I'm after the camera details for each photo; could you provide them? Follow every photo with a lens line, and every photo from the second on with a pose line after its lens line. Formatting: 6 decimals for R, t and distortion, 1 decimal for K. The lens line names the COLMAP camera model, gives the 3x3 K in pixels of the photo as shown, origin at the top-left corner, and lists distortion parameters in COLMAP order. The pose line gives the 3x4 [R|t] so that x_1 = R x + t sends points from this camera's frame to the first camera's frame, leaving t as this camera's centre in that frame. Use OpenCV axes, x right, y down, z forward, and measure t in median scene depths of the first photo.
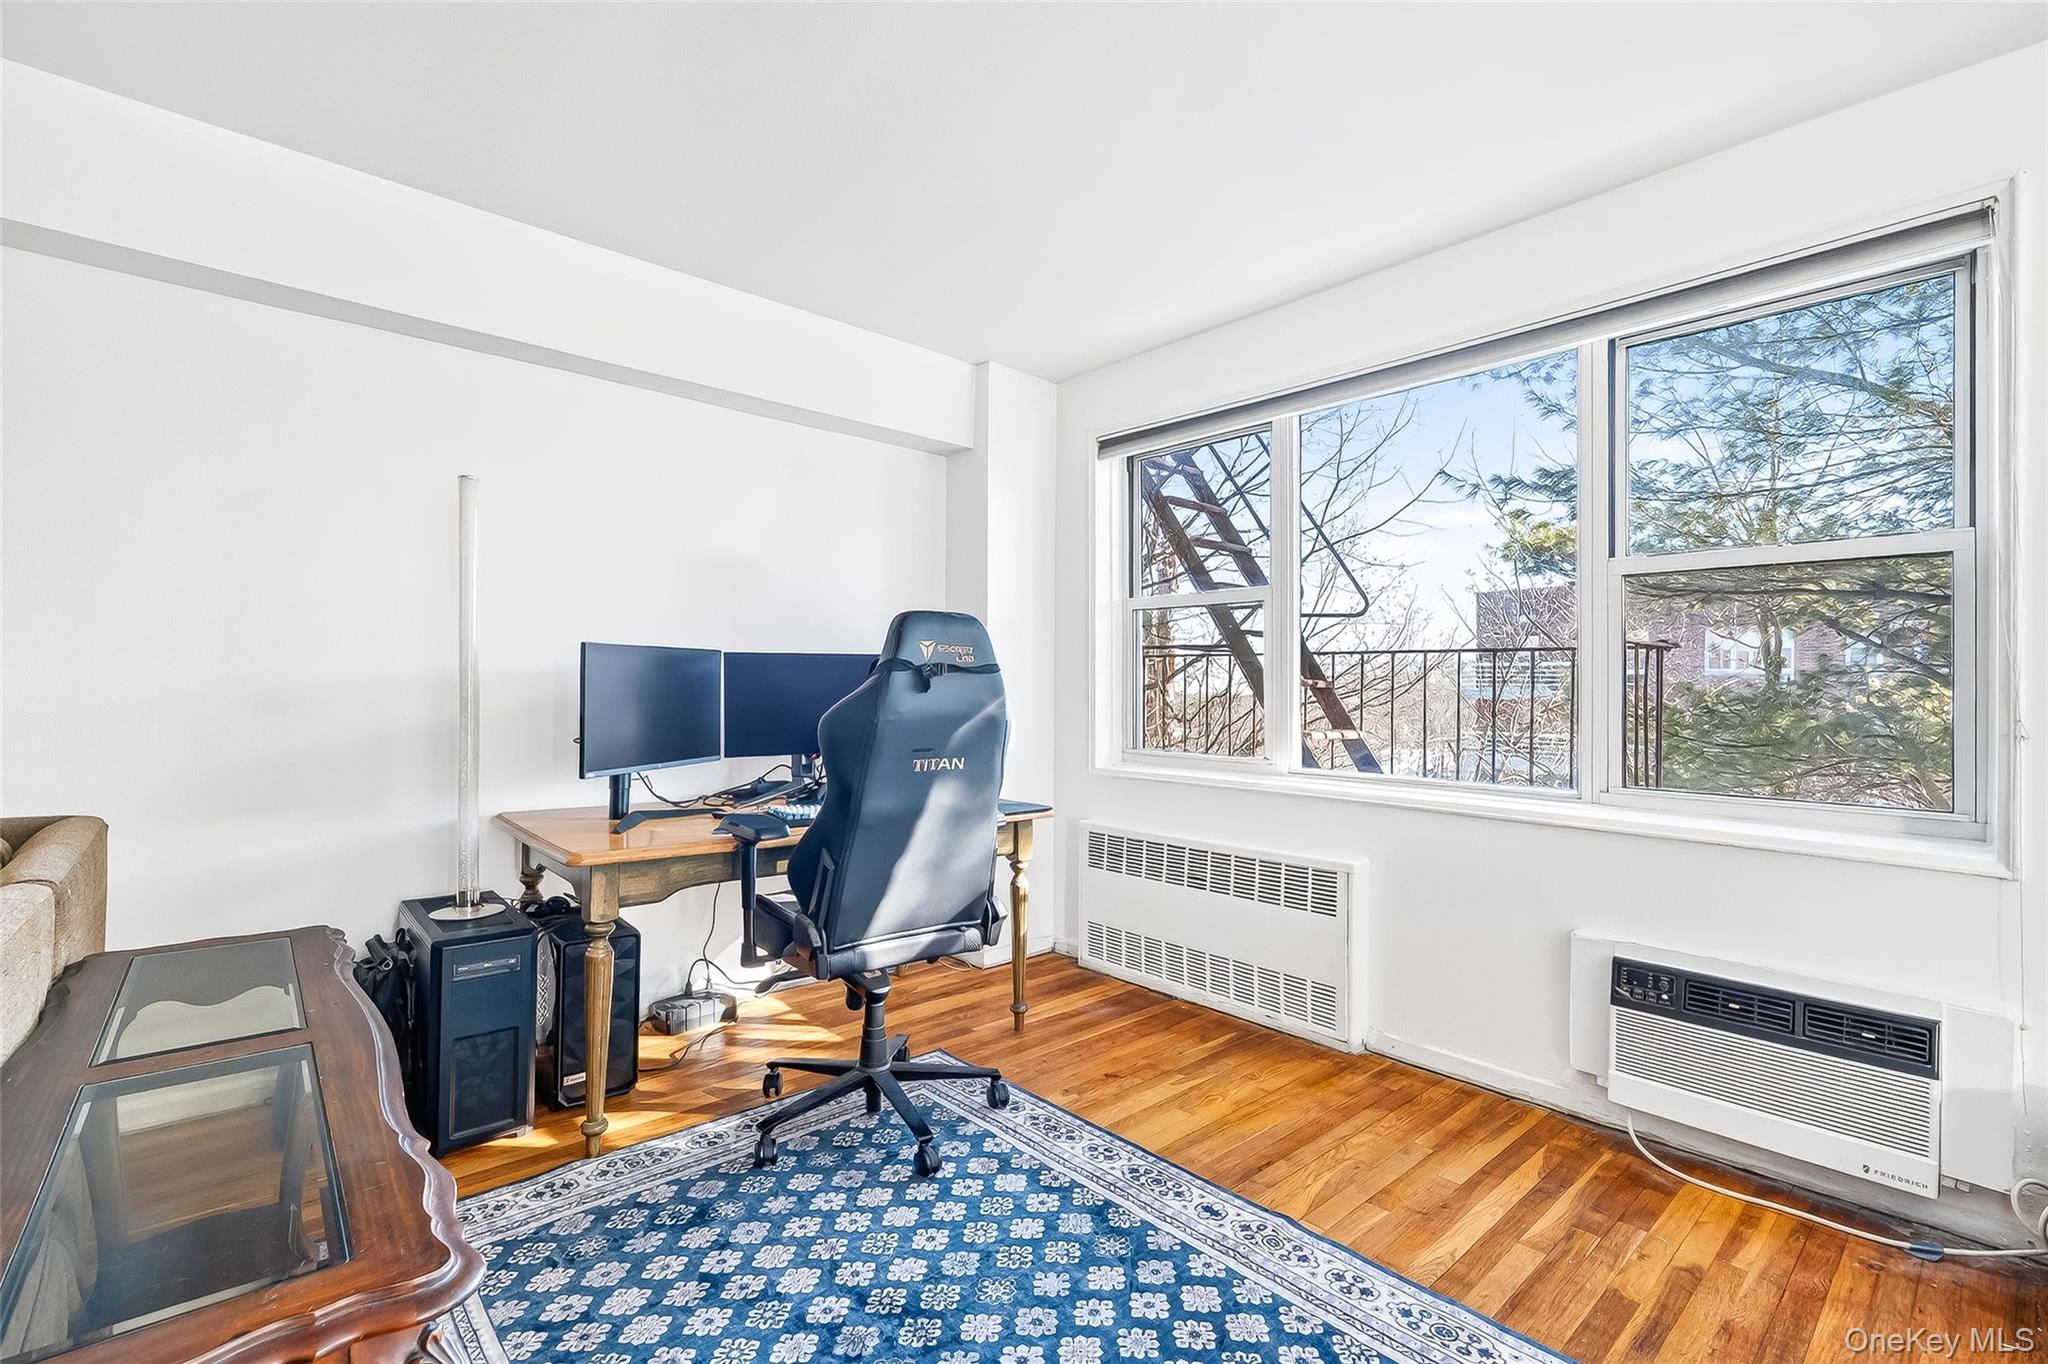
lens RADIAL K [[895.6, 0, 1026.0], [0, 895.6, 688.8], [0, 0, 1]] dist [-0.004093, -0.000413]
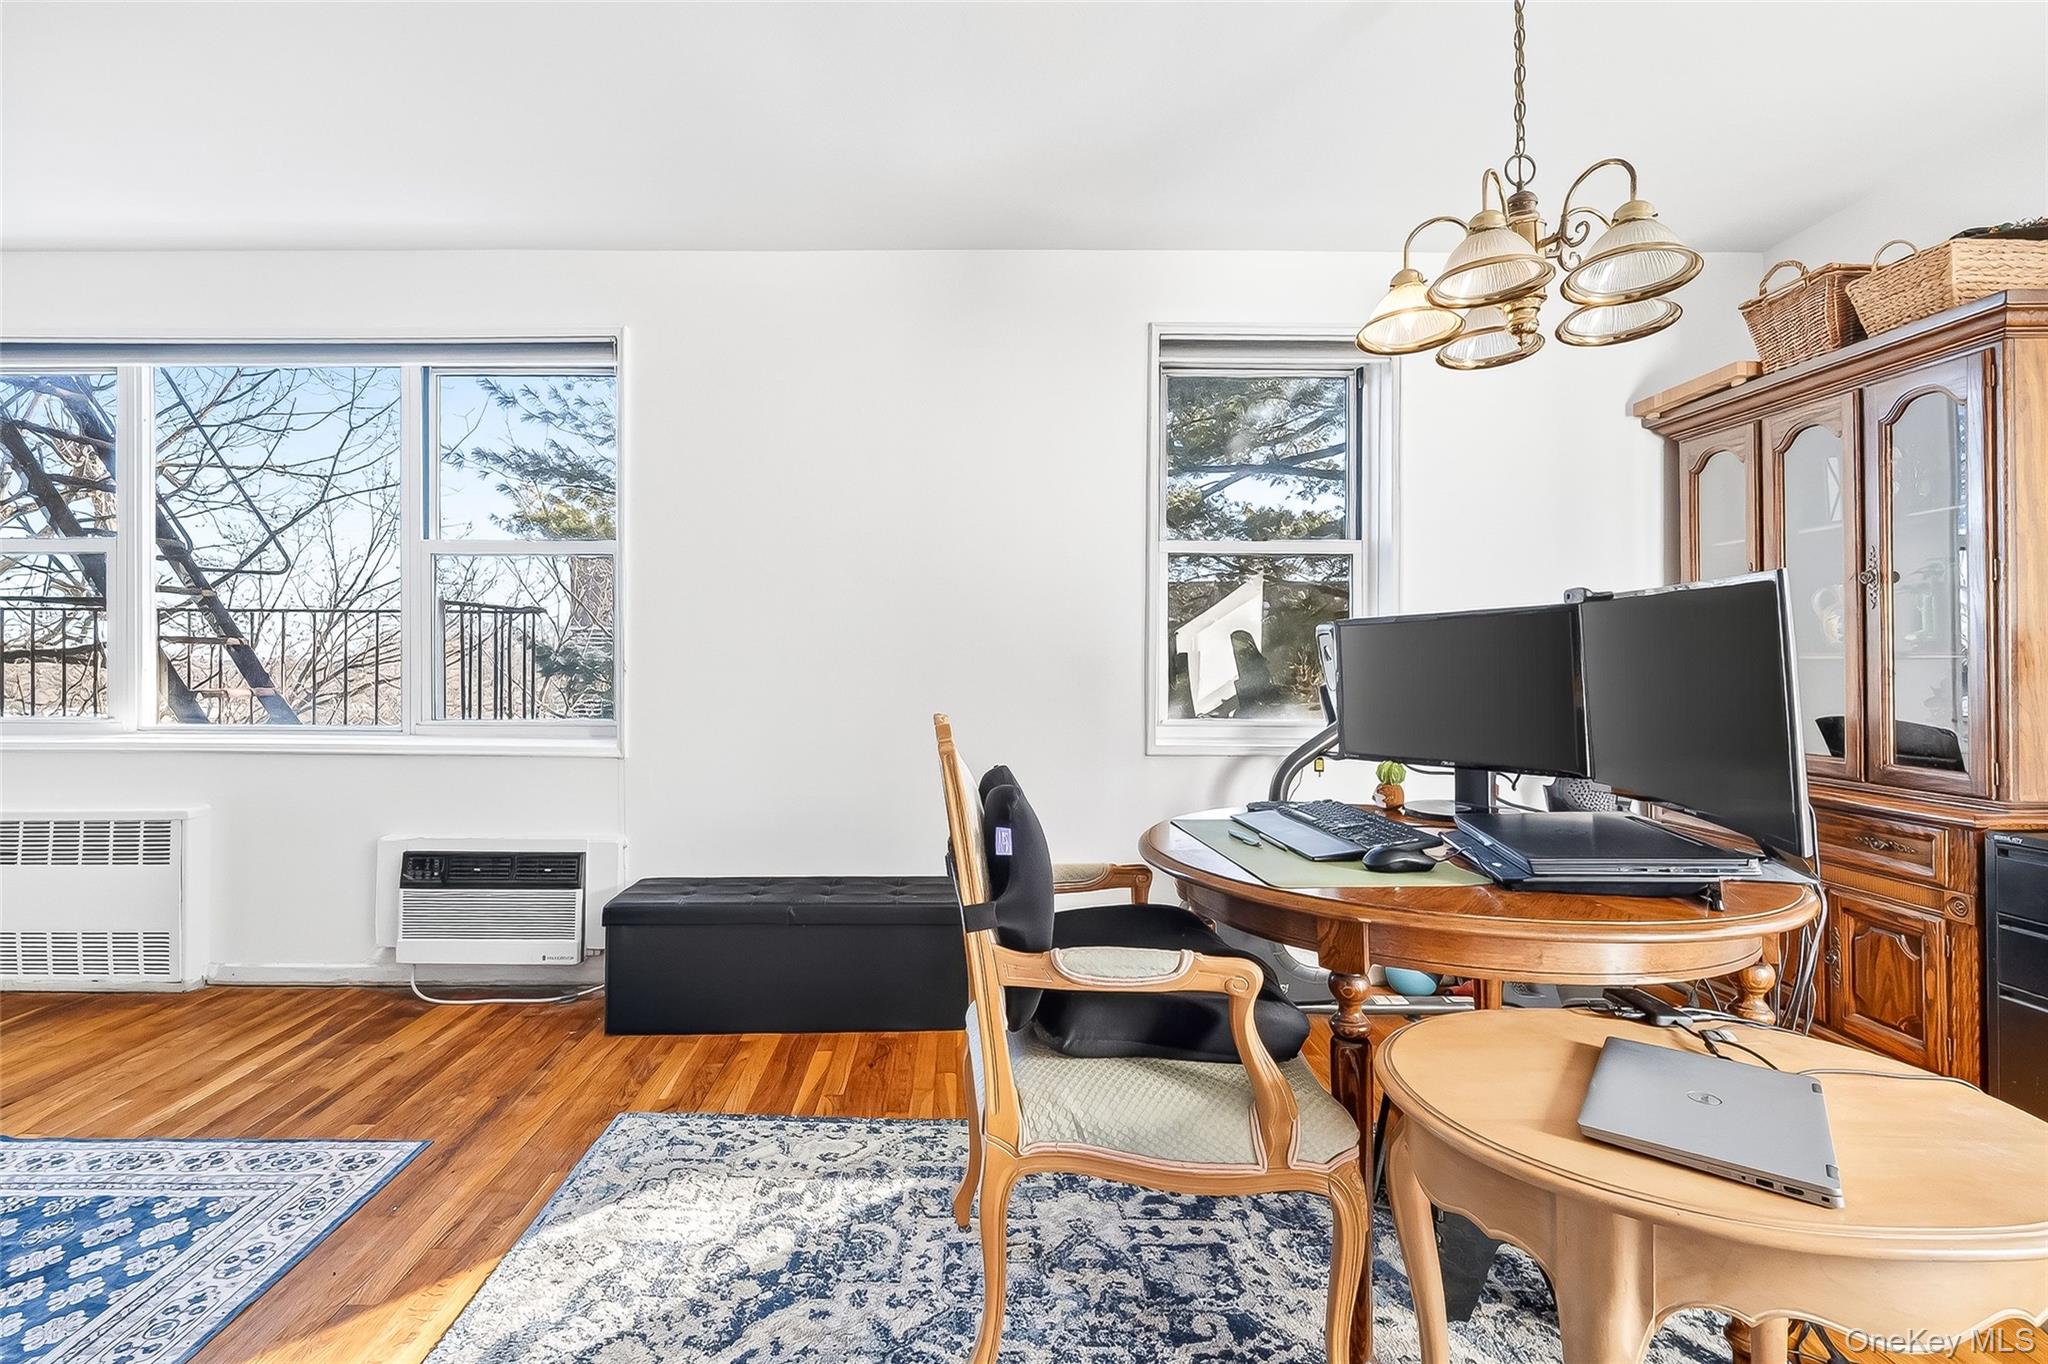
lens RADIAL K [[895.6, 0, 973.6], [0, 895.6, 653.8], [0, 0, 1]] dist [-0.004093, -0.000413]
pose [[0.668679, -0.007157, 0.743517, 0.231017], [0.003626, 0.999973, 0.006365, 0.010743], [-0.743542, -0.001560, 0.668687, -0.423404]]
